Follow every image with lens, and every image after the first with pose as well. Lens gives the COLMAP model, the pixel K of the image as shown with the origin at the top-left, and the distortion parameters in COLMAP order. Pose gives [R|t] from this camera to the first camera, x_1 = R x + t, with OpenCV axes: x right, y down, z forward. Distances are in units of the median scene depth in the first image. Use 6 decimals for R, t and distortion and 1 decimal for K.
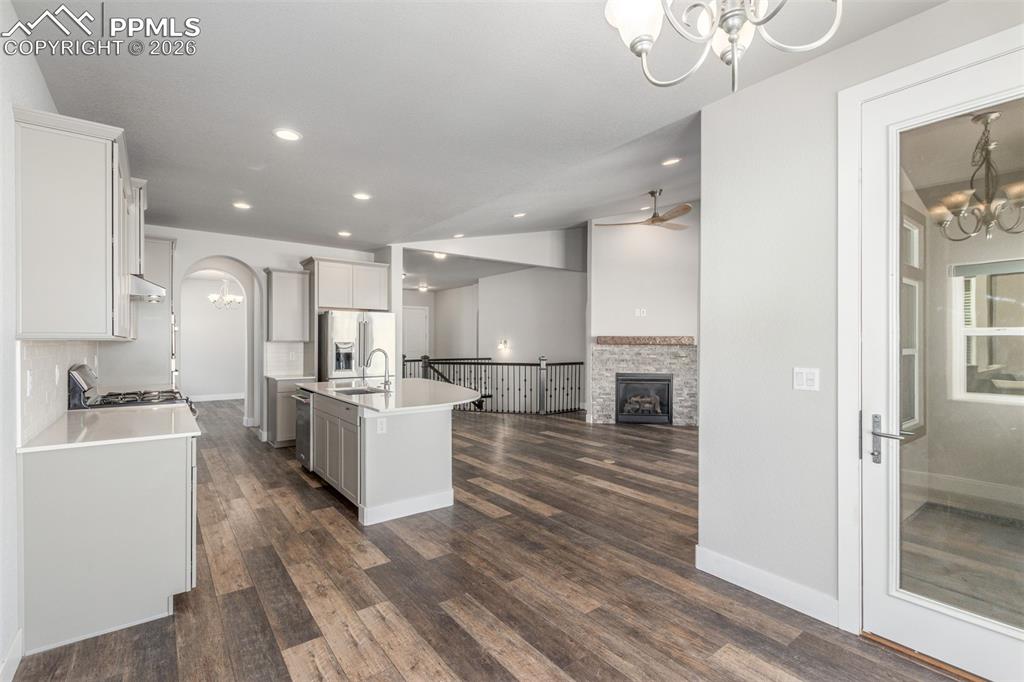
lens RADIAL K [[469.2, 0, 517.0], [0, 469.2, 343.8], [0, 0, 1]] dist [0.008250, -0.002920]
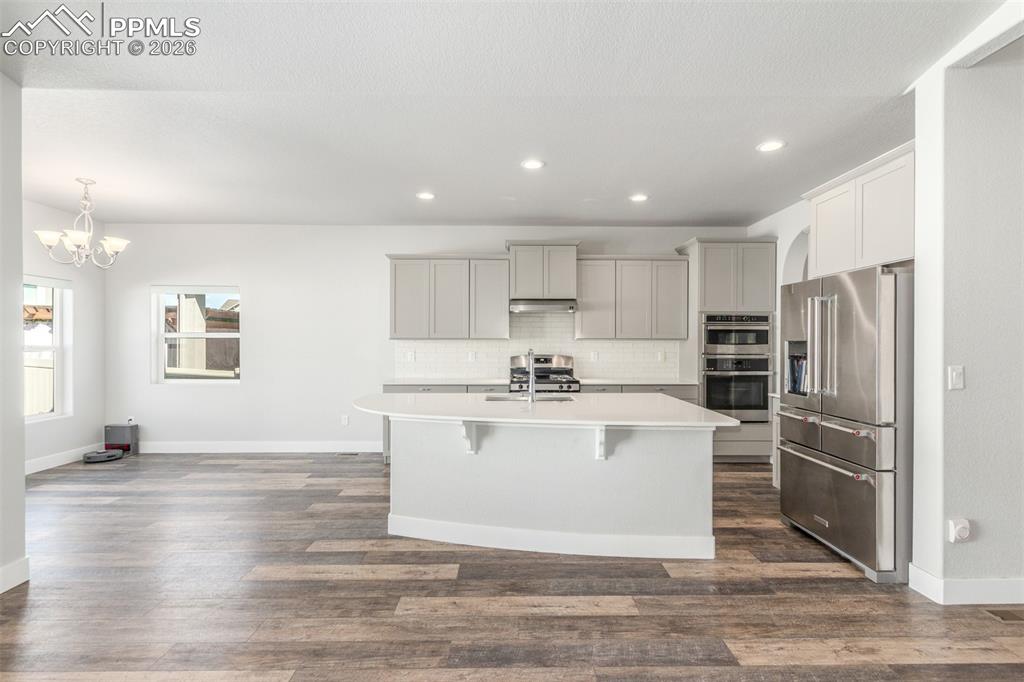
lens RADIAL K [[469.2, 0, 516.7], [0, 469.2, 343.0], [0, 0, 1]] dist [0.008250, -0.002920]
pose [[-0.596679, 0.001293, -0.802479, 0.348115], [-0.004544, 0.999977, 0.004990, -0.002218], [0.802467, 0.006623, -0.596659, 1.464562]]
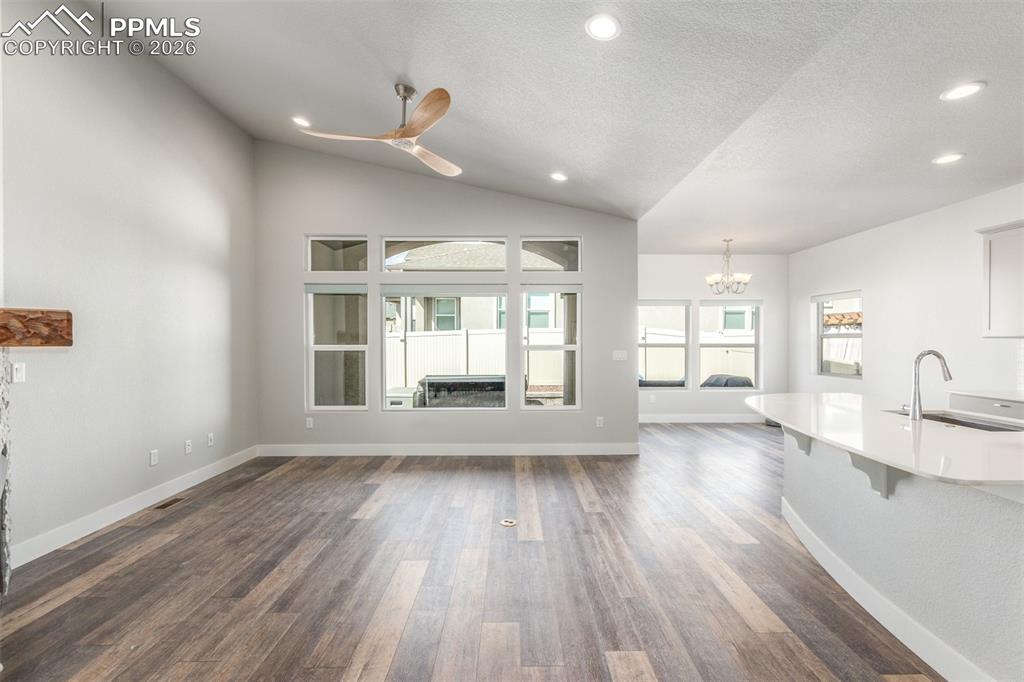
lens RADIAL K [[469.2, 0, 516.3], [0, 469.2, 341.5], [0, 0, 1]] dist [0.008250, -0.002920]
pose [[-0.800736, -0.001228, 0.599016, -0.237035], [0.001684, 0.999989, 0.004300, -0.002267], [-0.599015, 0.004452, -0.800725, 1.796914]]
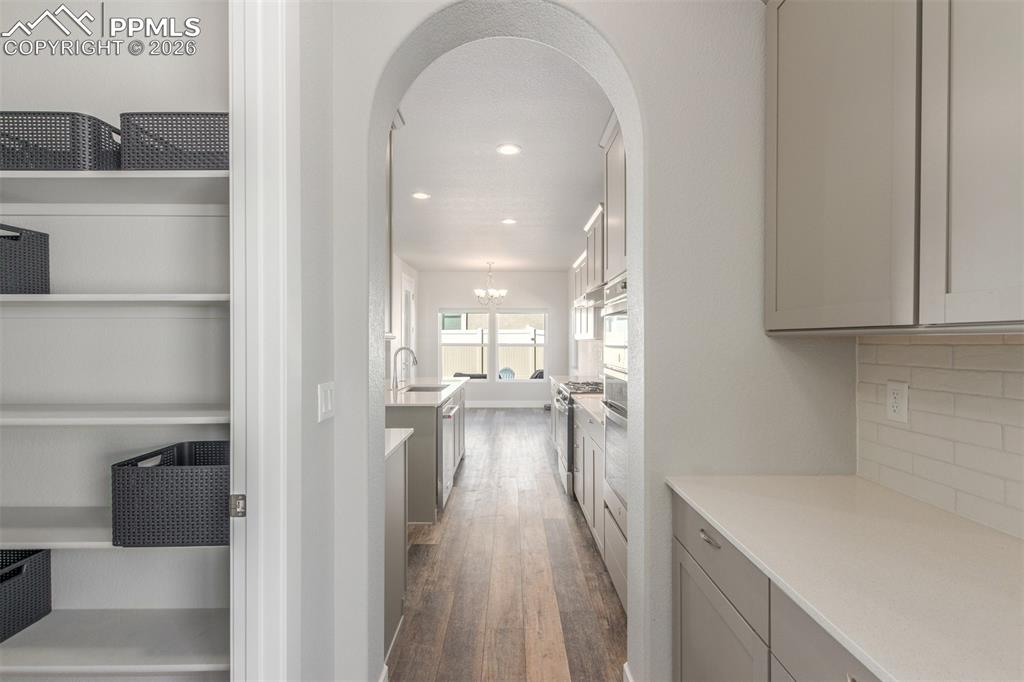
lens RADIAL K [[469.2, 0, 513.3], [0, 469.2, 340.7], [0, 0, 1]] dist [0.008250, -0.002920]
pose [[-0.796750, 0.001425, 0.604307, -1.095985], [0.003121, 0.999994, 0.001757, -0.002711], [-0.604301, 0.003286, -0.796749, 1.679261]]
